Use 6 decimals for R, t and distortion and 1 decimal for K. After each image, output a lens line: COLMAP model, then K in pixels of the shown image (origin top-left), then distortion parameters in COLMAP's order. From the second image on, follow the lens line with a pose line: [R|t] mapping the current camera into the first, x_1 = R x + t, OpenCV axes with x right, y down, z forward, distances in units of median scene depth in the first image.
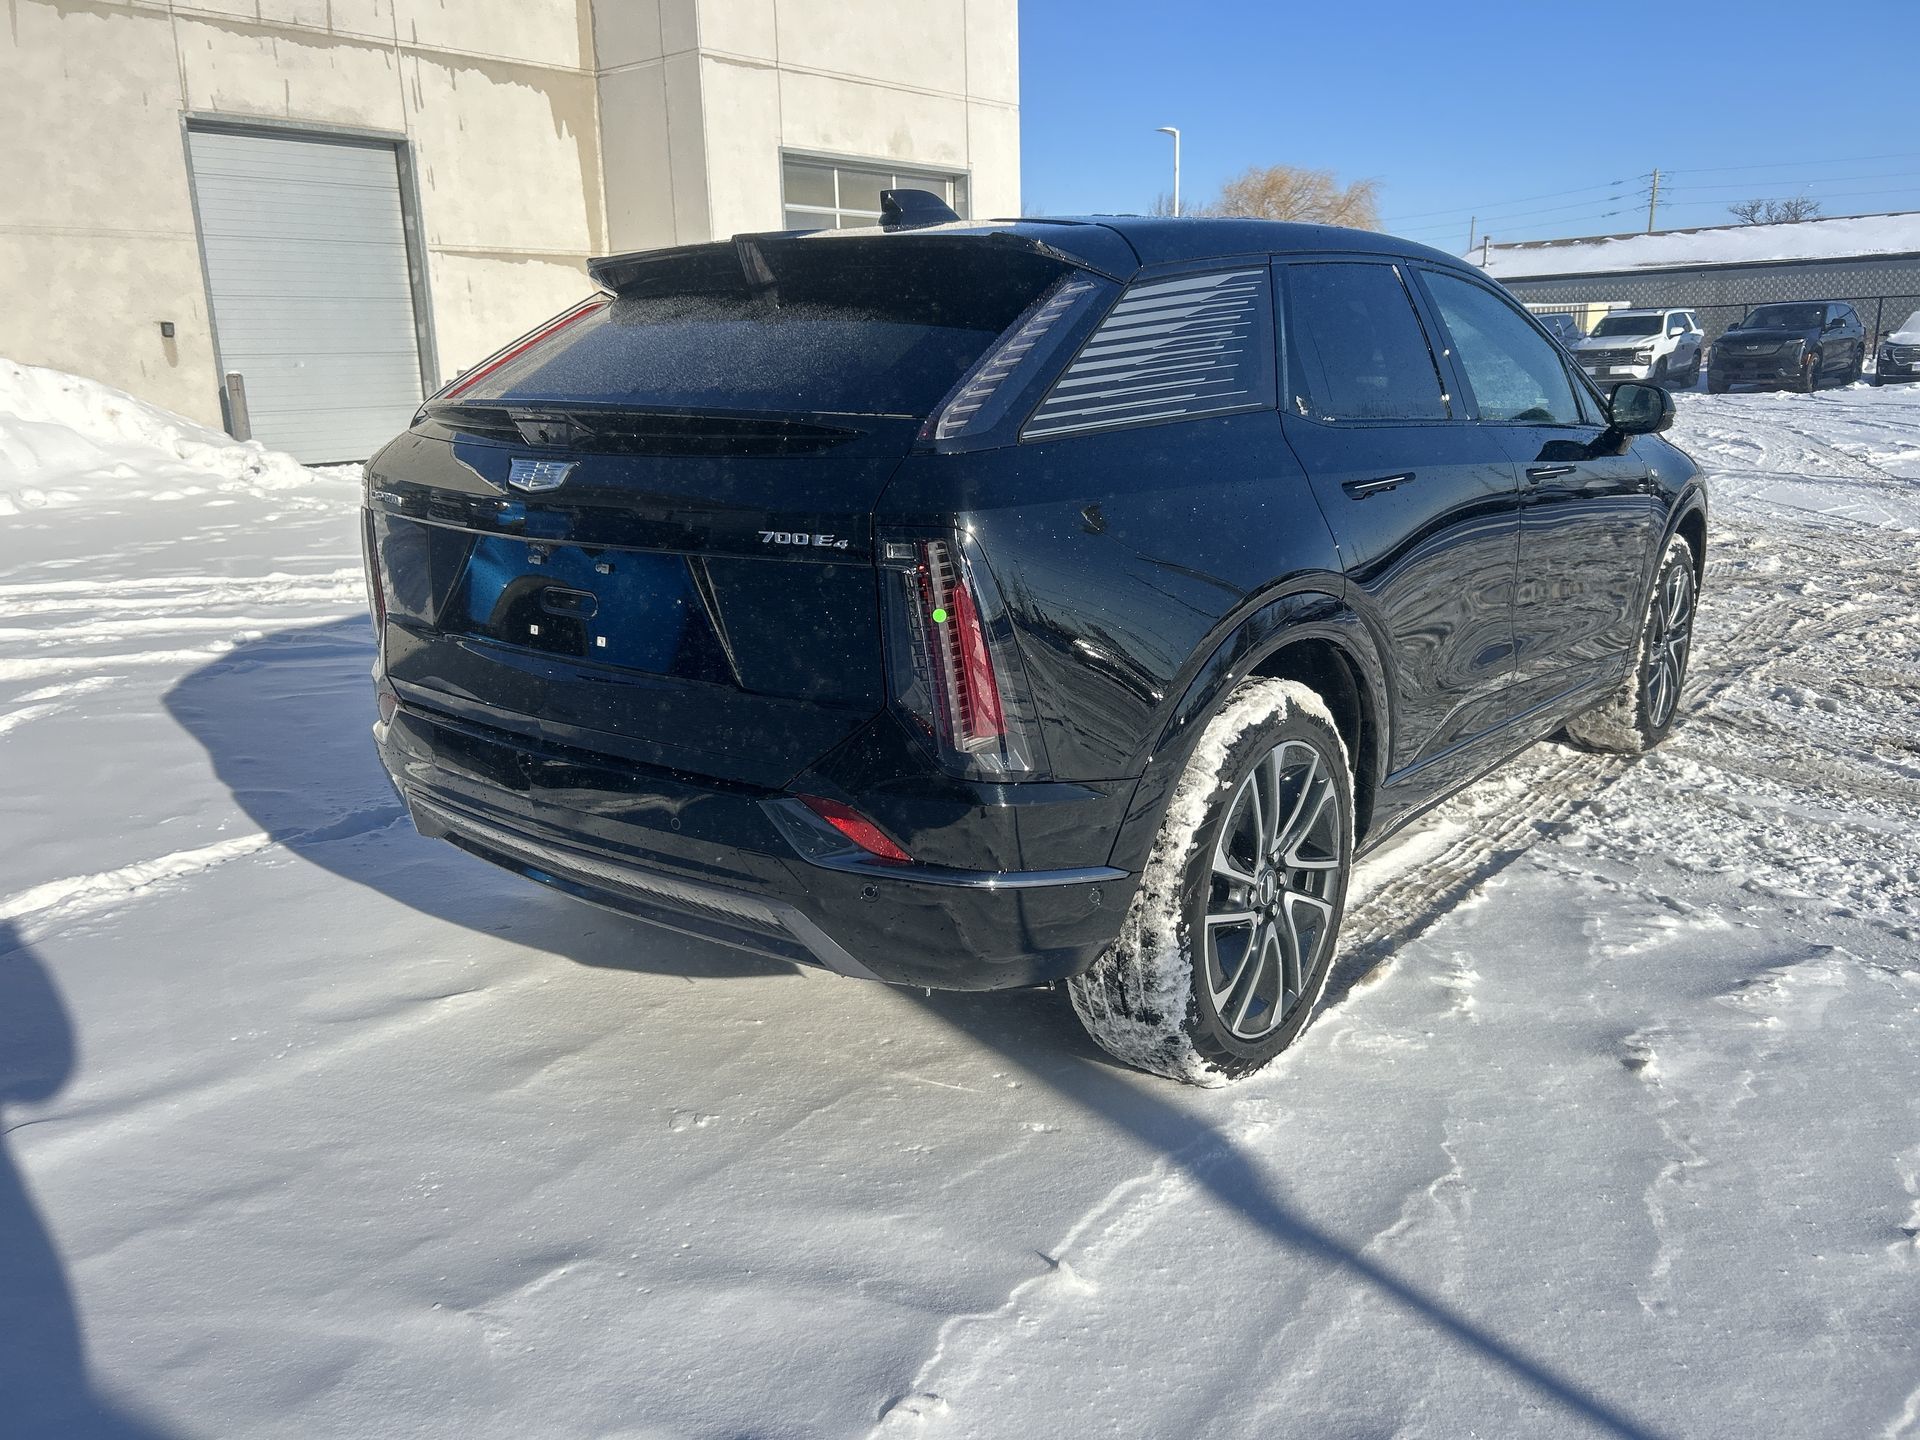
lens RADIAL K [[1455.9, 0, 954.0], [0, 1455.9, 723.3], [0, 0, 1]] dist [0.044438, -0.047910]
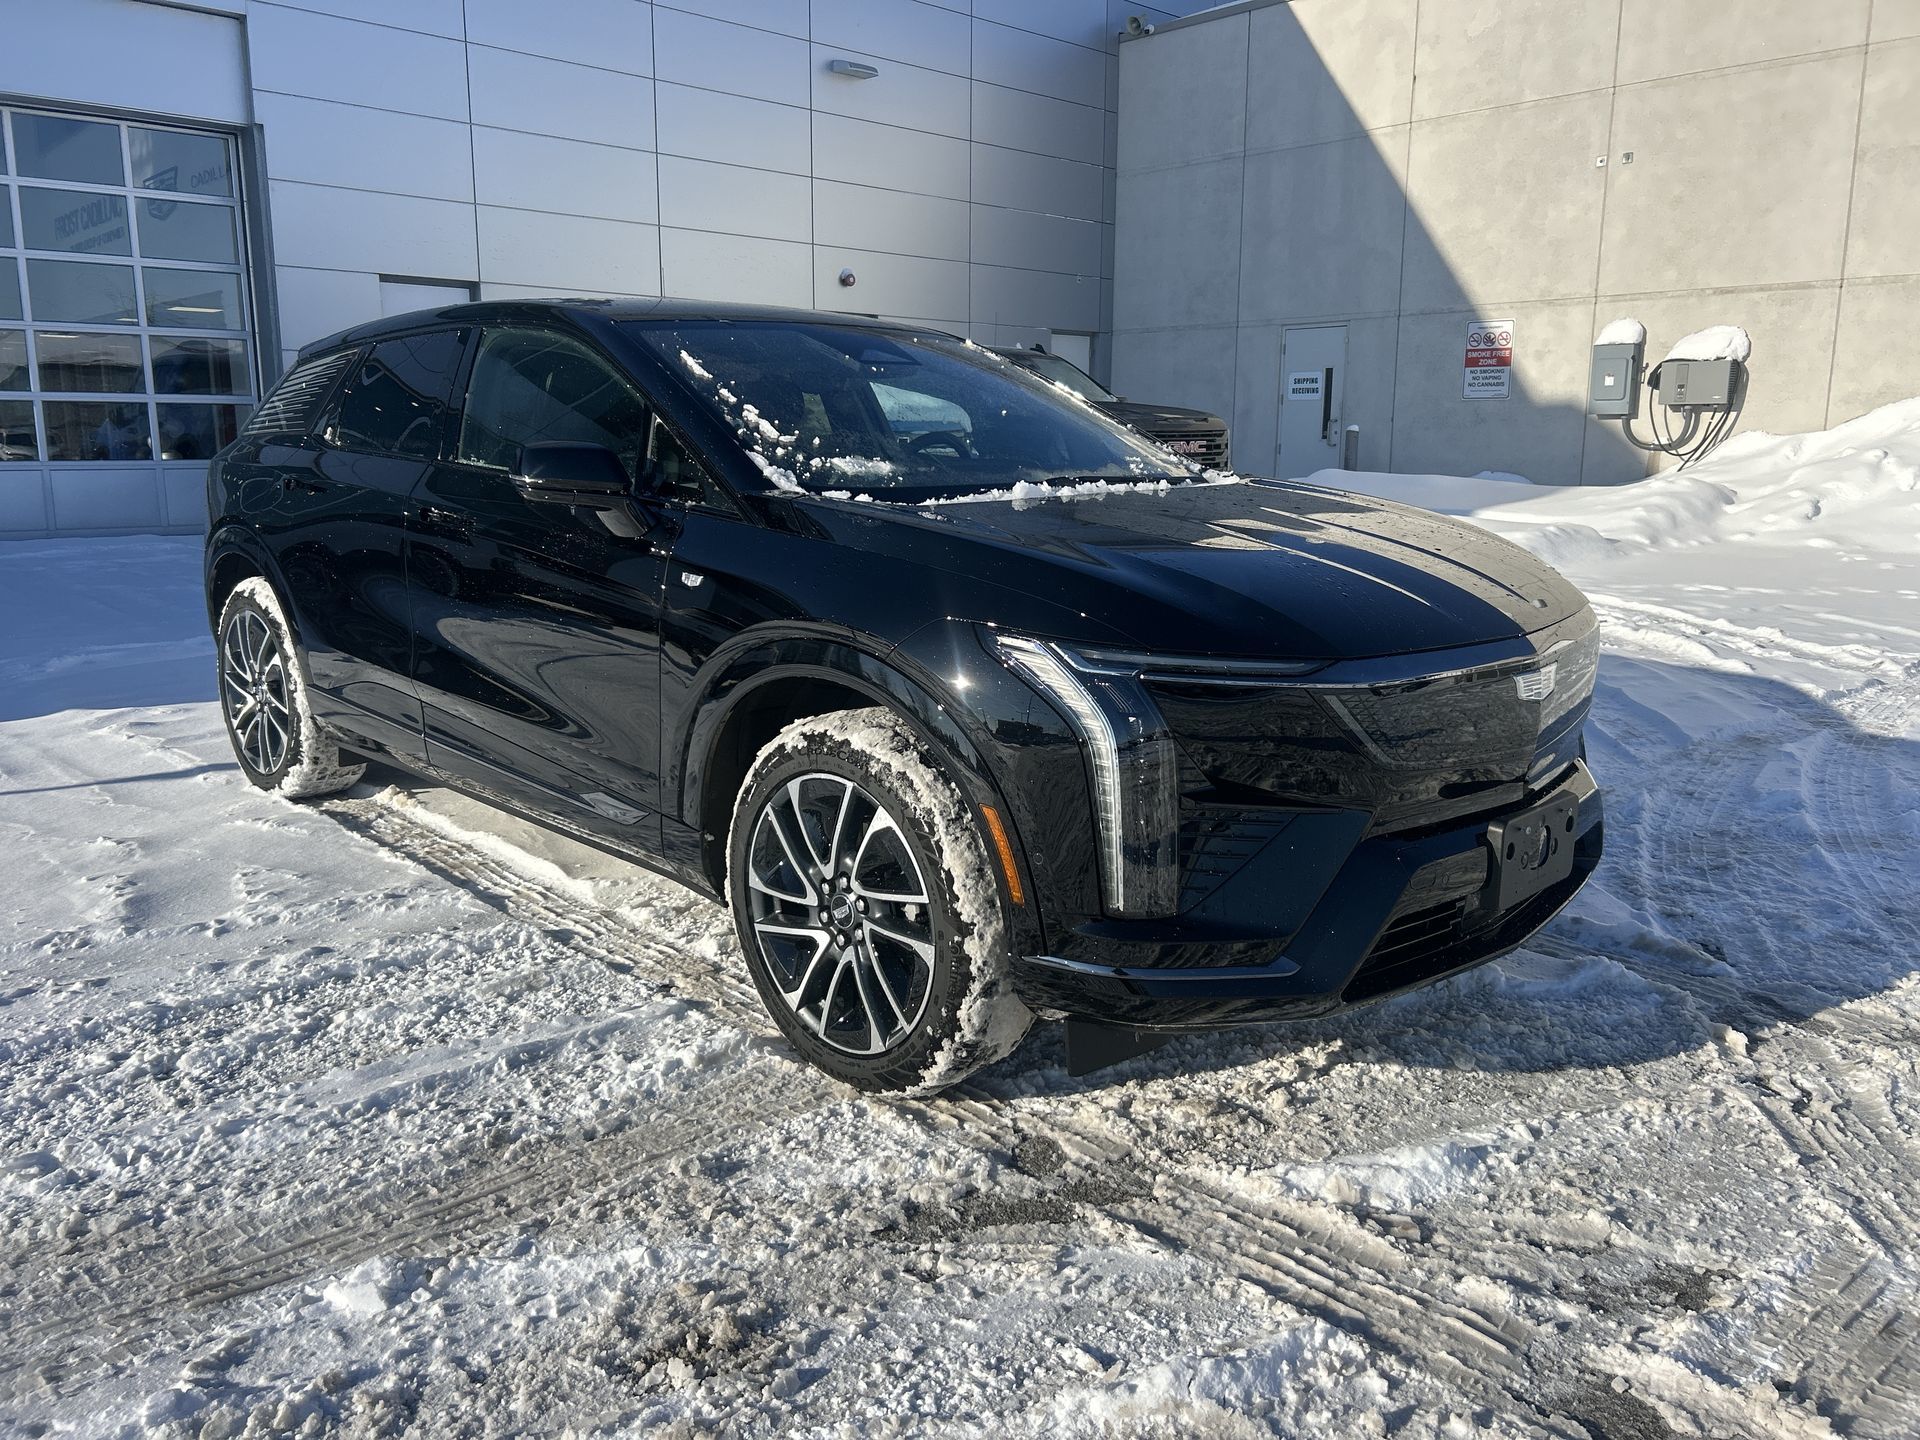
lens RADIAL K [[1455.9, 0, 966.6], [0, 1455.9, 708.5], [0, 0, 1]] dist [0.044438, -0.047910]
pose [[-0.128407, 0.198024, -0.971750, 1.831442], [-0.246688, 0.942685, 0.224698, -0.479581], [0.960550, 0.268572, -0.072197, 1.931270]]
